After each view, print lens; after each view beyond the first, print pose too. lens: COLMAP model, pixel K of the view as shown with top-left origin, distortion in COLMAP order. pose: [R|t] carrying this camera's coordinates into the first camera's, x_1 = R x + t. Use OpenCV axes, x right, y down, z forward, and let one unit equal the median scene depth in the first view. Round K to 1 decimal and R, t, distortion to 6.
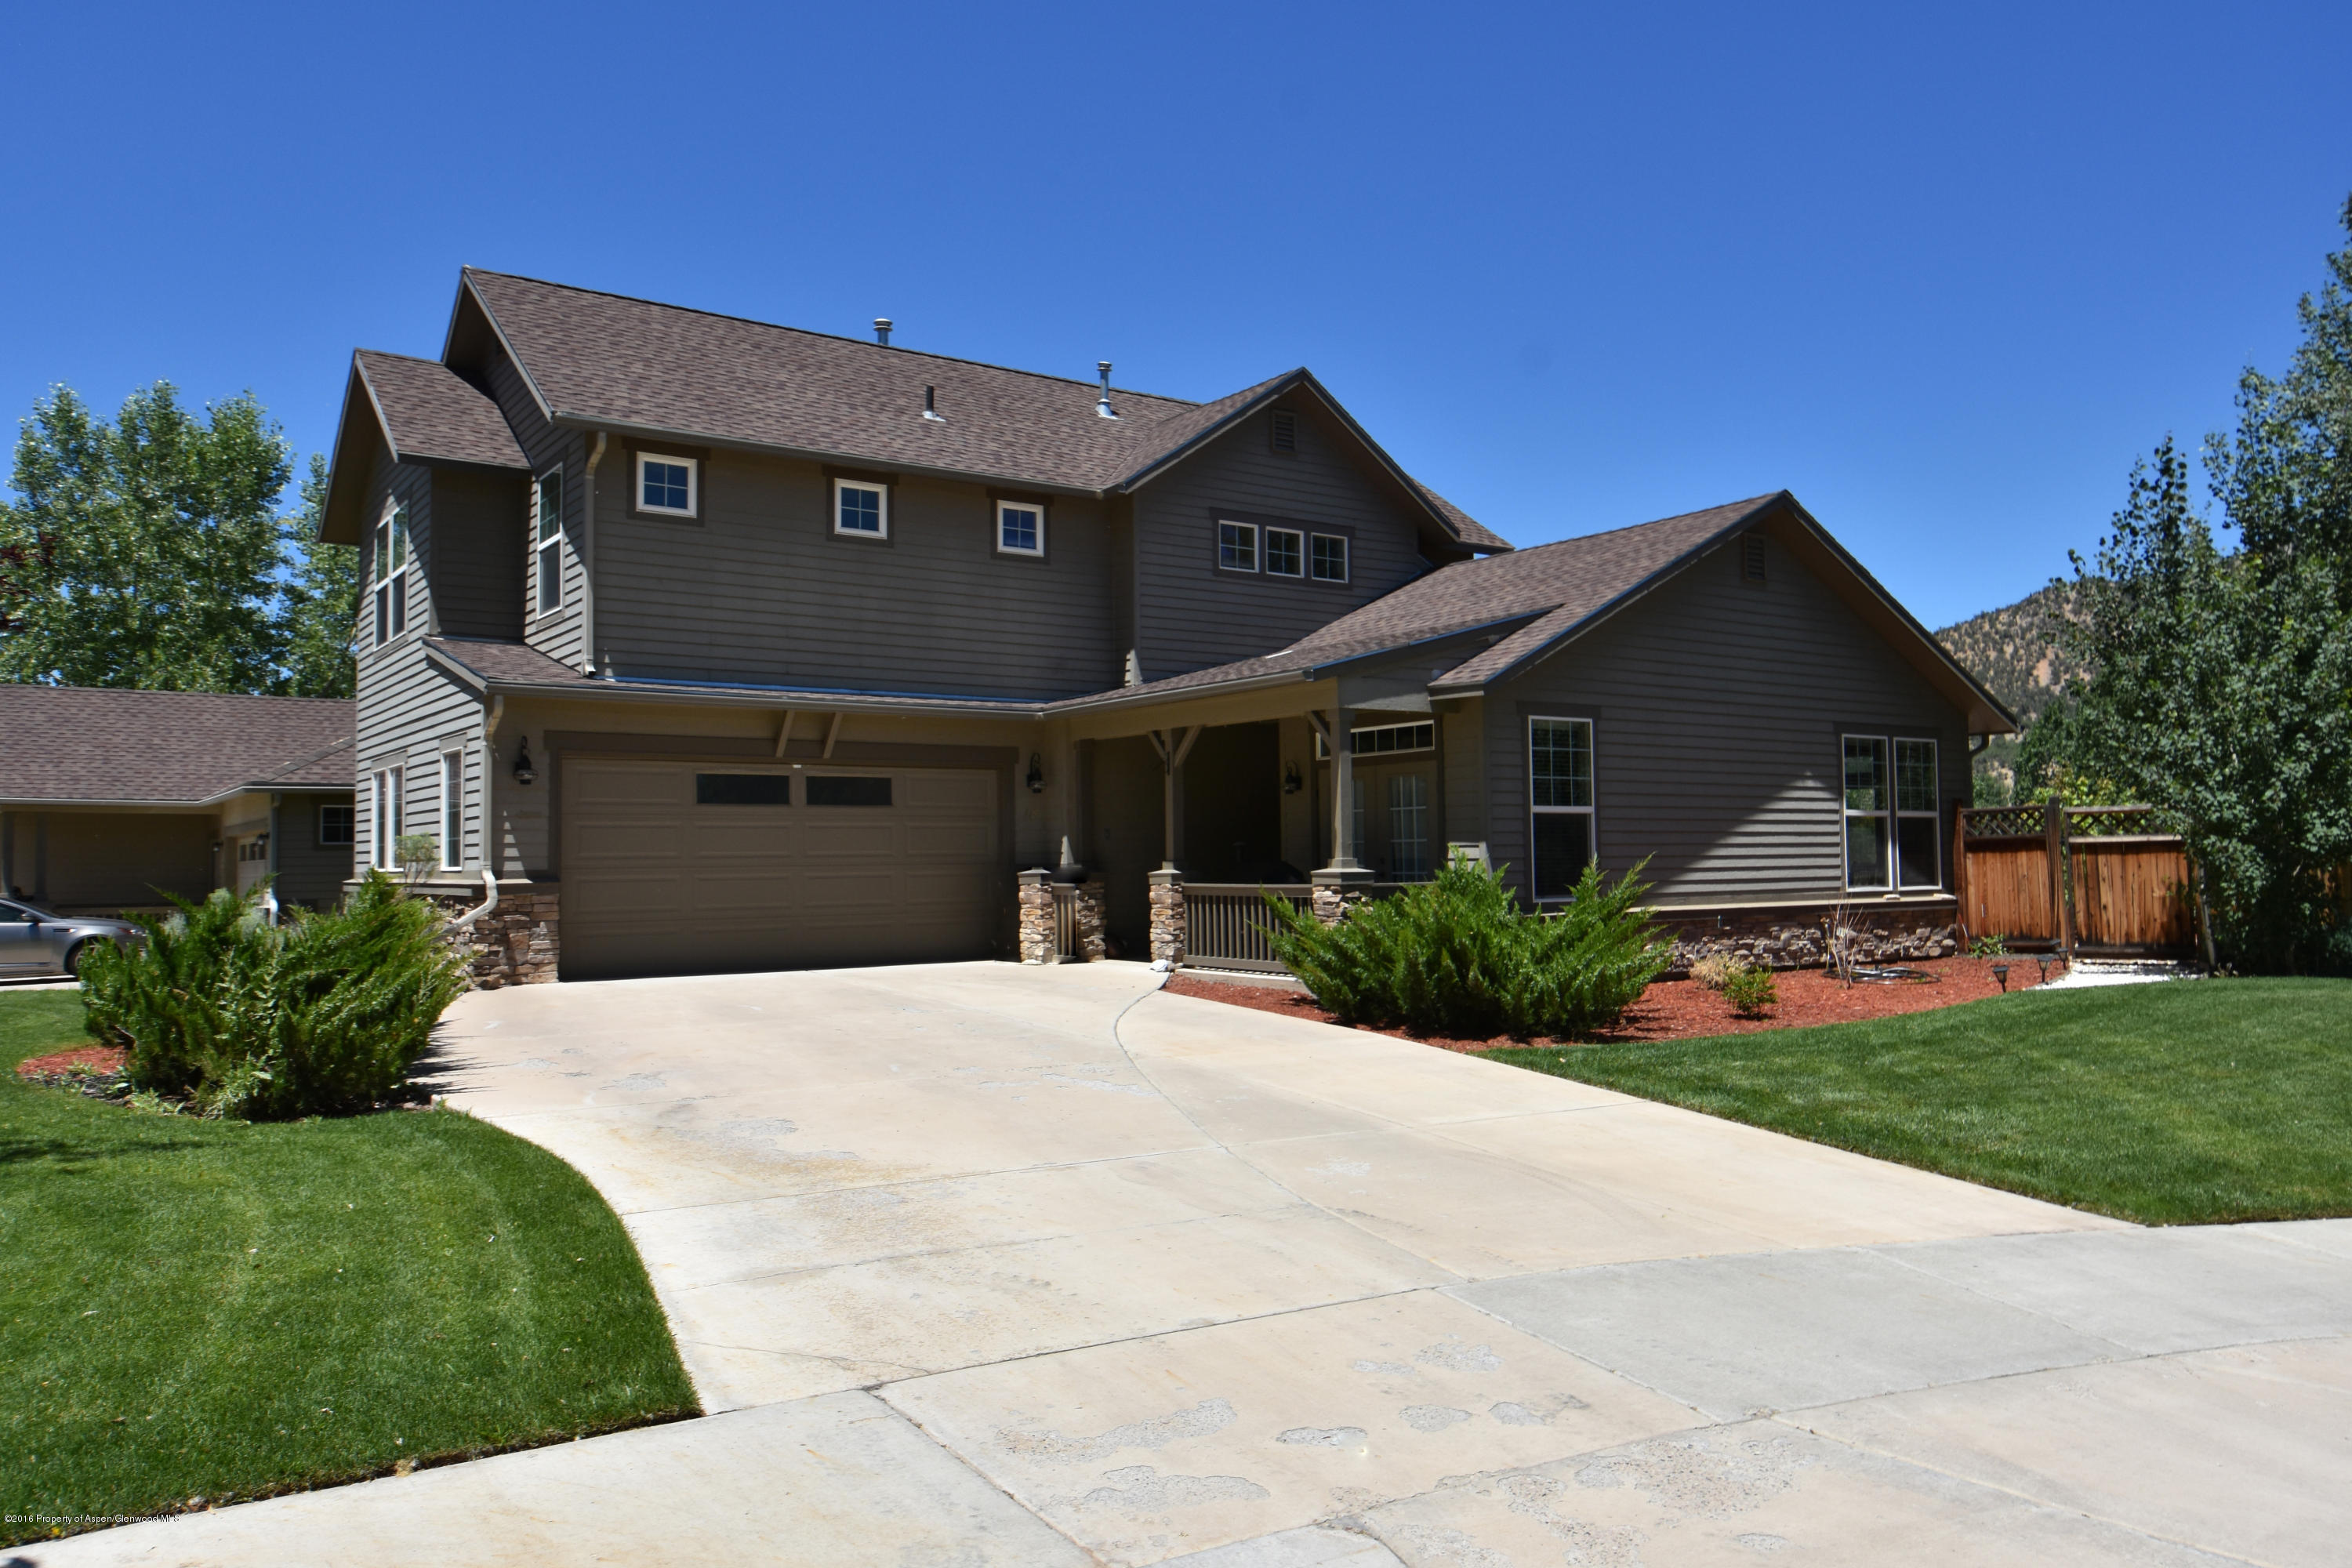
lens RADIAL K [[1602.3, 0, 1176.0], [0, 1602.3, 784.0], [0, 0, 1]] dist [0.008538, -0.004054]
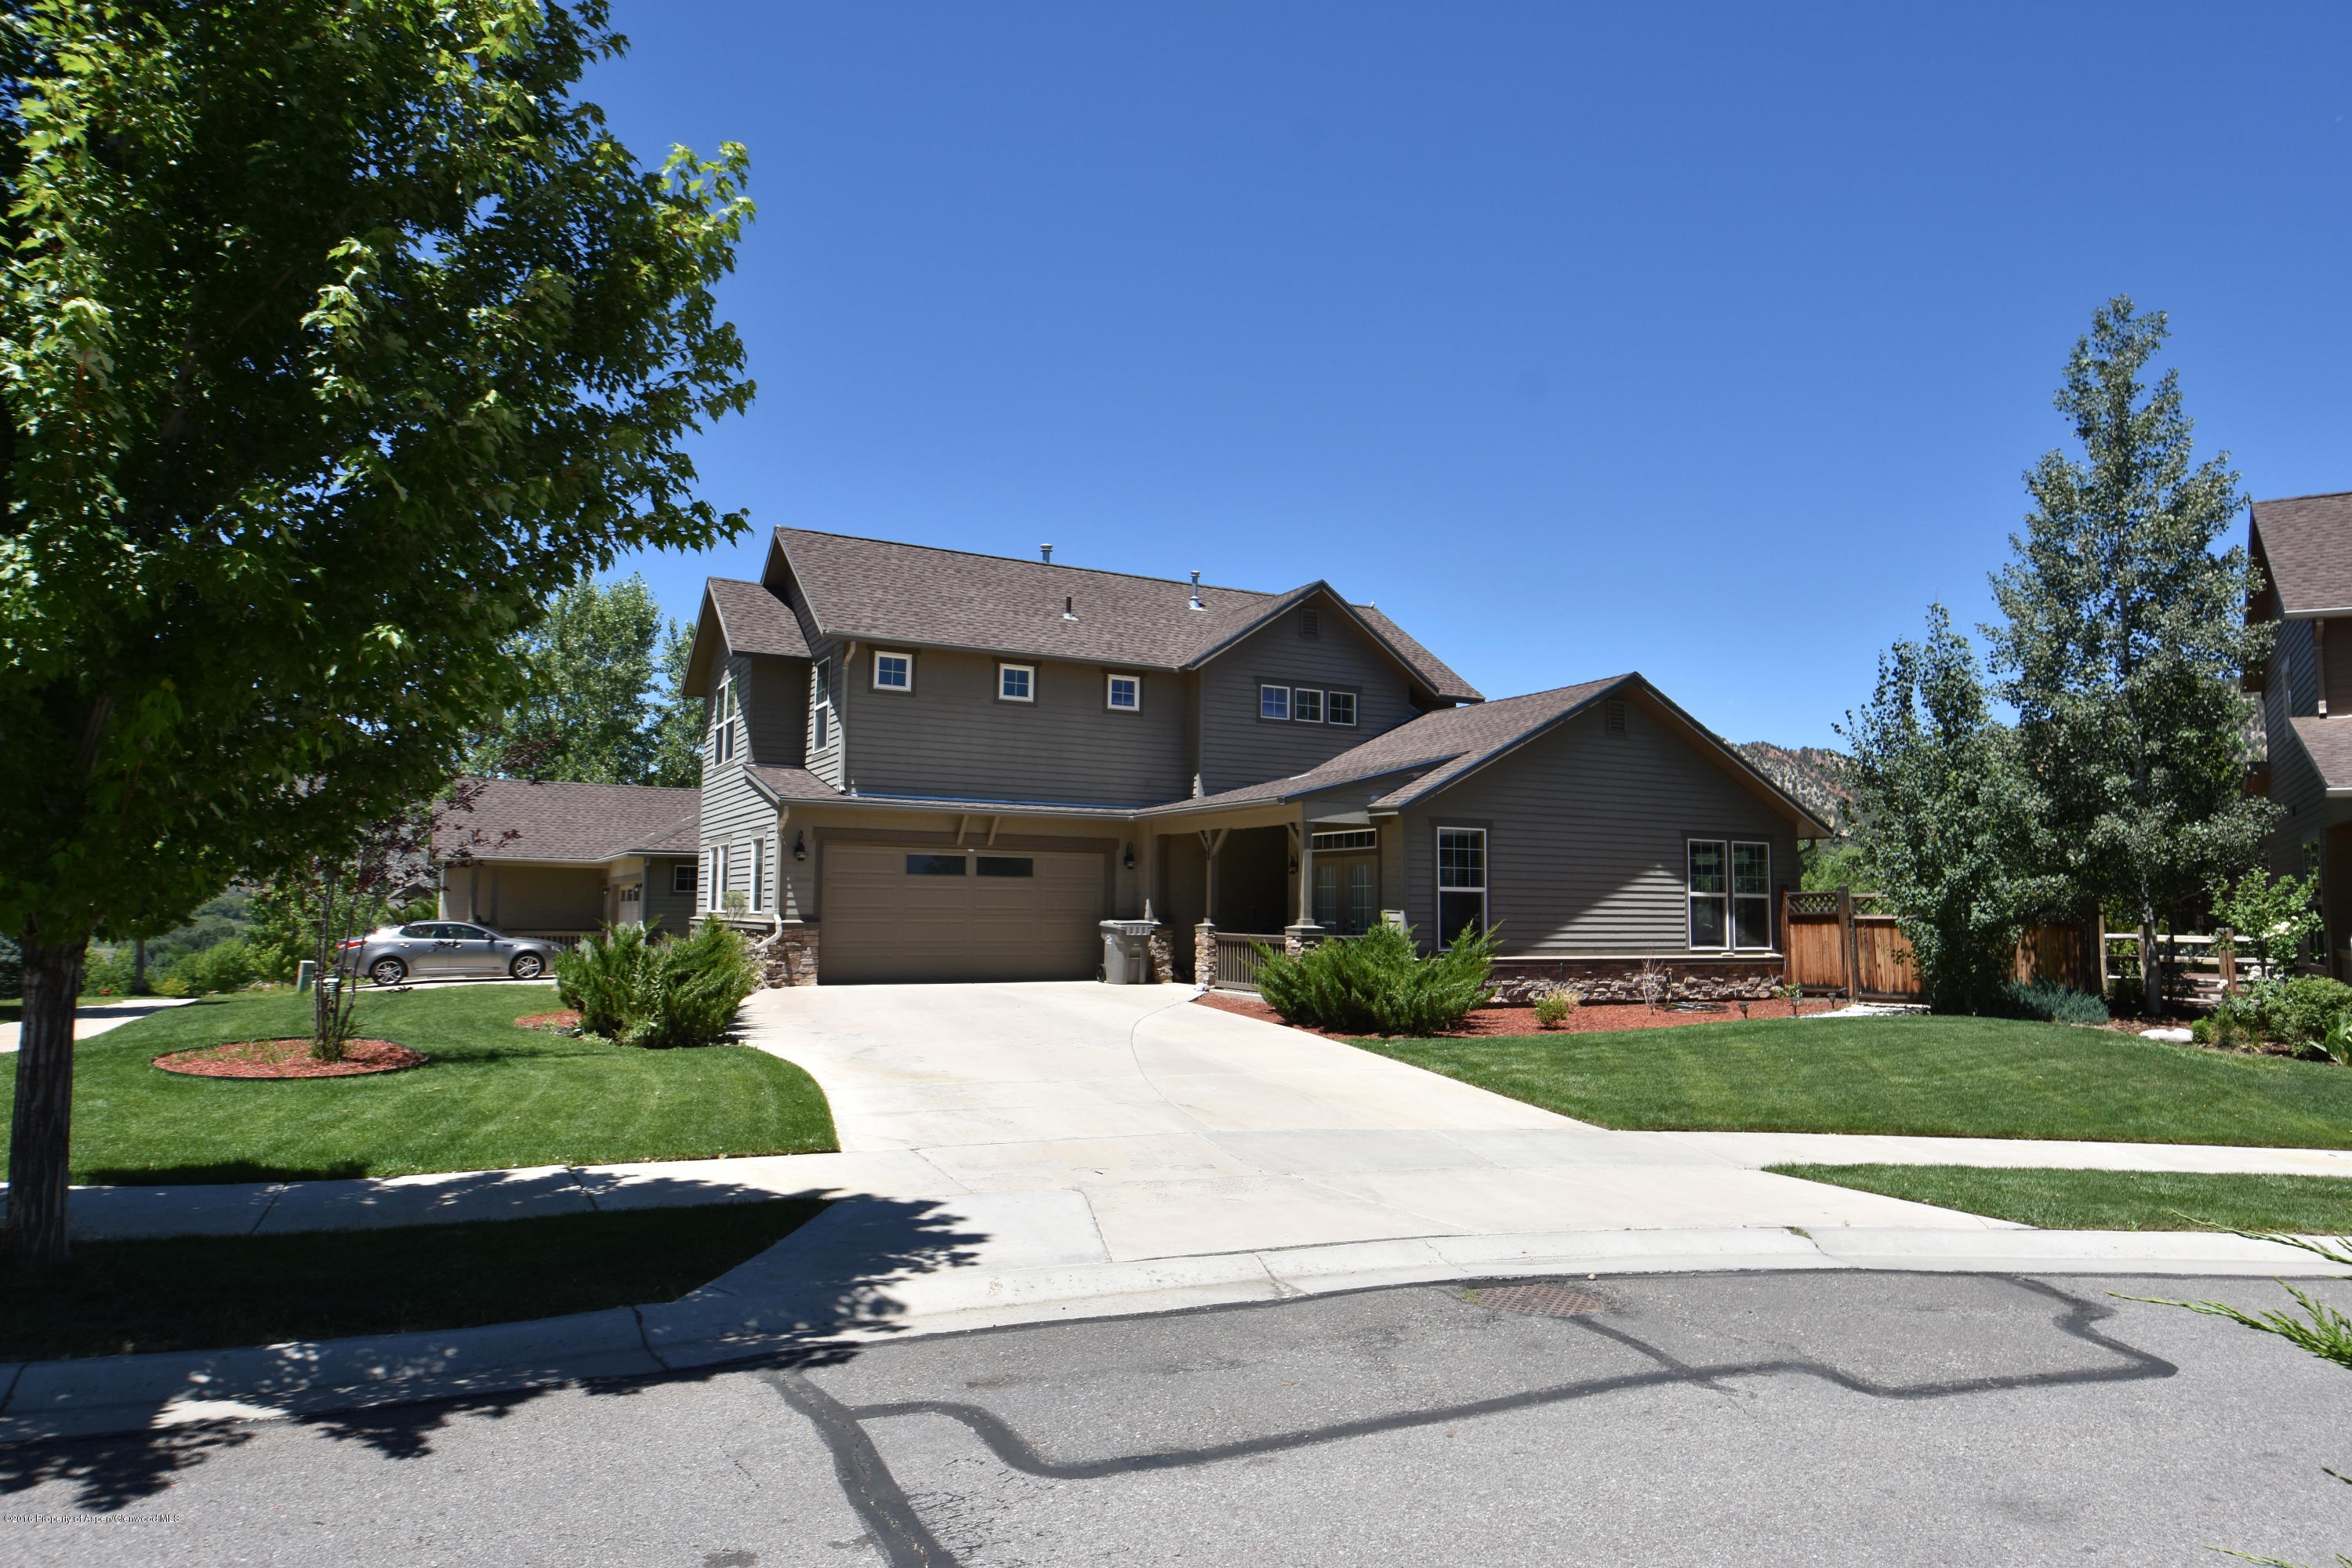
lens RADIAL K [[1343.4, 0, 1176.0], [0, 1343.4, 784.0], [0, 0, 1]] dist [0.005050, 0.000703]
pose [[0.991811, 0.010079, -0.127314, 0.125053], [-0.015920, 0.998862, -0.044948, -0.020138], [0.126716, 0.046606, 0.990844, -0.262994]]
